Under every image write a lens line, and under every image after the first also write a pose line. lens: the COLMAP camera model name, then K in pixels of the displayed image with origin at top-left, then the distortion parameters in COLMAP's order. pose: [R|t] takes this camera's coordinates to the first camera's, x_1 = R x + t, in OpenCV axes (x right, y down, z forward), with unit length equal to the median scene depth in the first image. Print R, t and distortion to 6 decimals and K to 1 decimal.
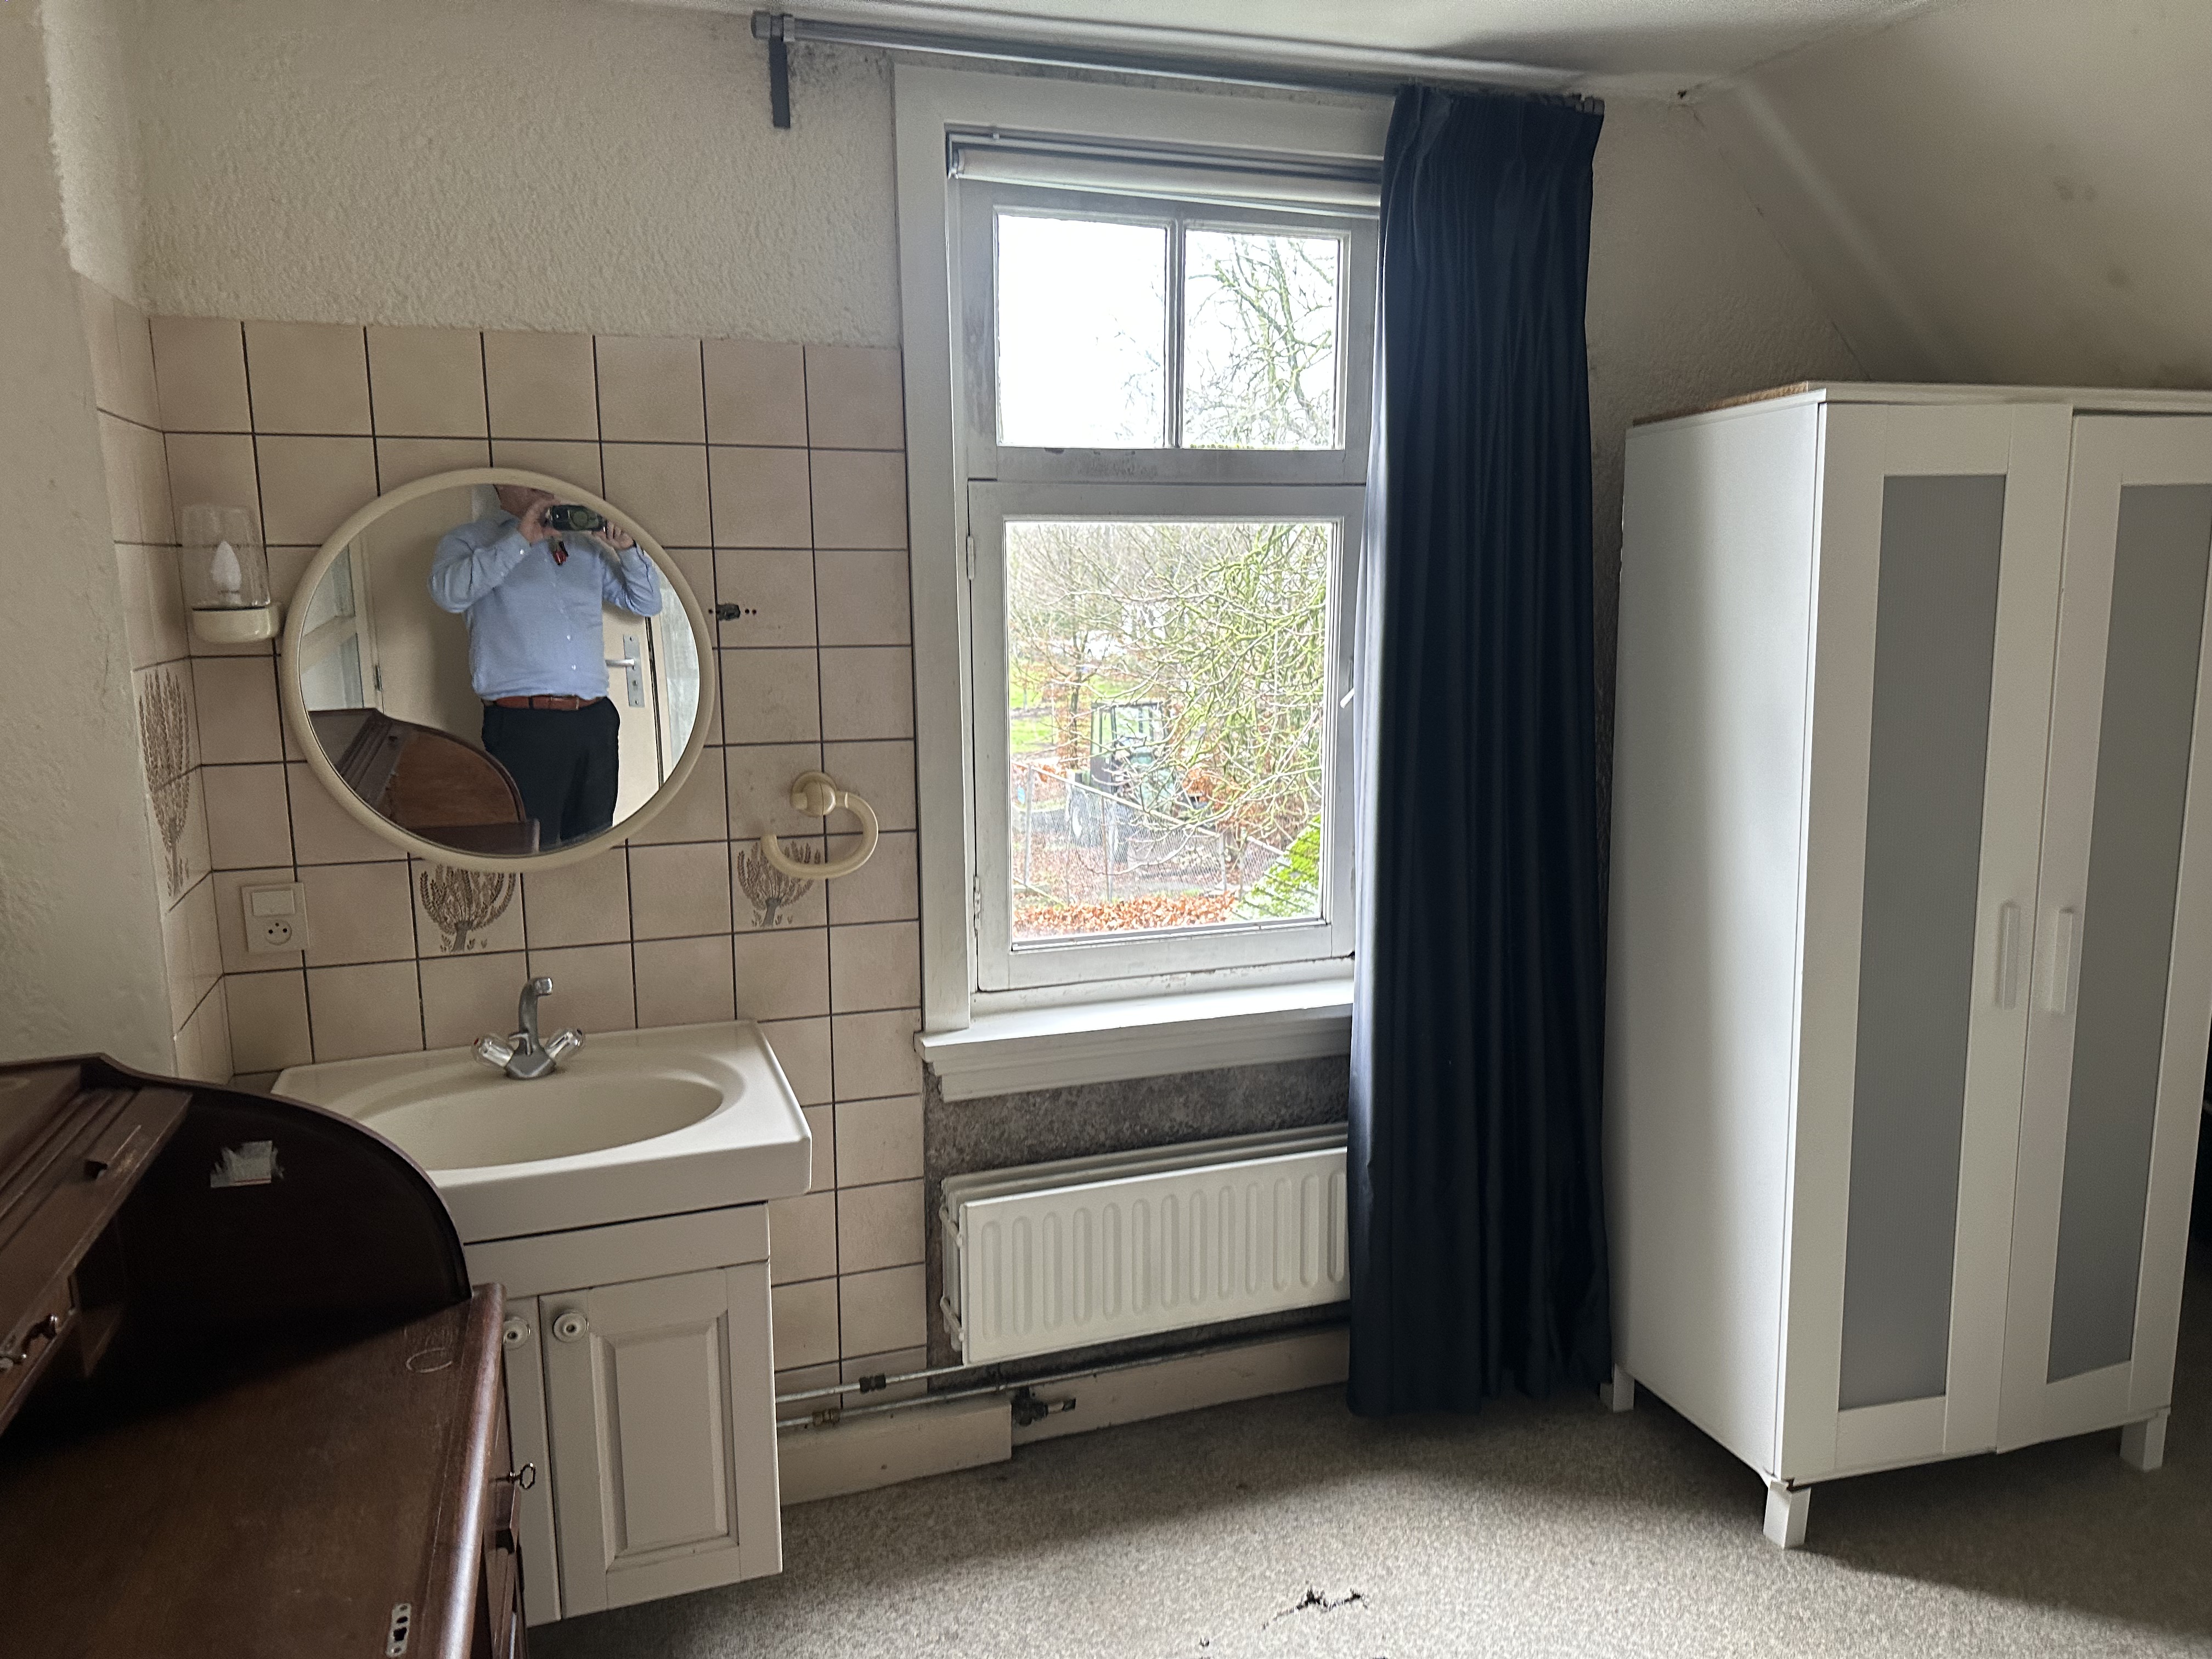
lens RADIAL K [[1561.8, 0, 1106.6], [0, 1561.8, 840.7], [0, 0, 1]] dist [0.070473, -0.079150]
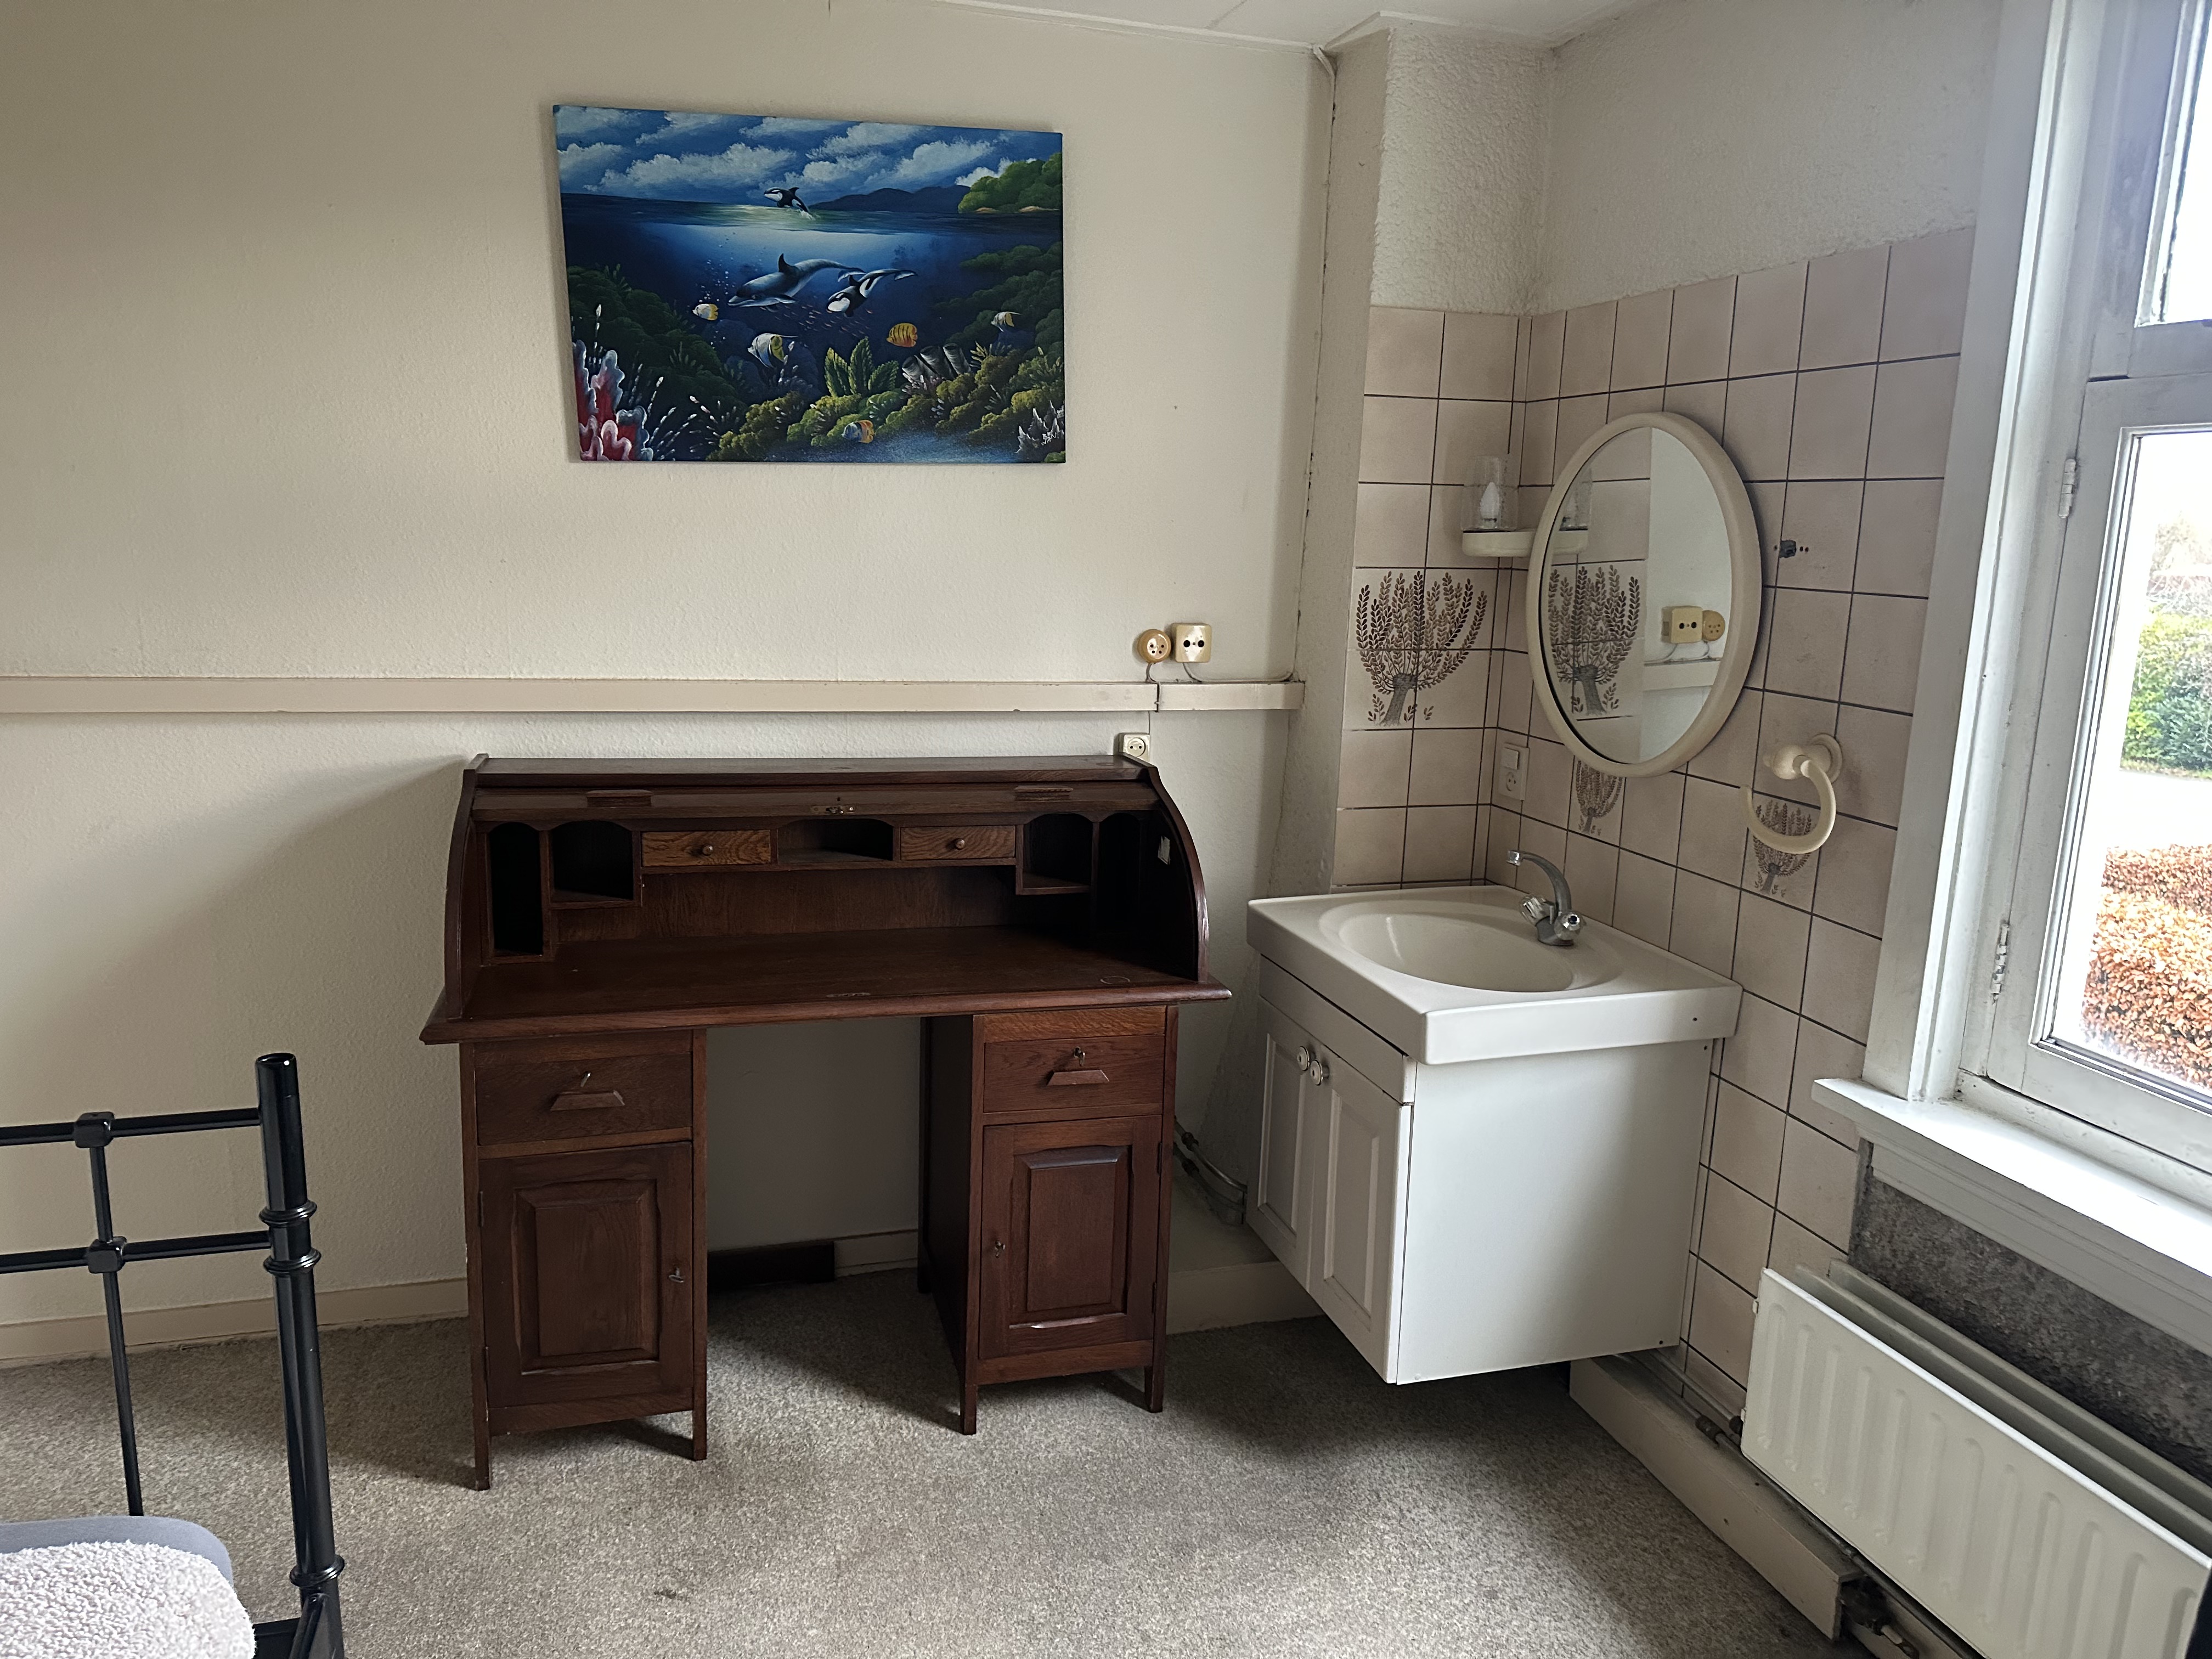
lens RADIAL K [[1561.8, 0, 1106.2], [0, 1561.8, 842.7], [0, 0, 1]] dist [0.070473, -0.079150]
pose [[-0.055898, 0.203208, -0.977539, 0.685750], [-0.205326, 0.955803, 0.210431, -0.086664], [0.977096, 0.212477, -0.011703, 0.603172]]
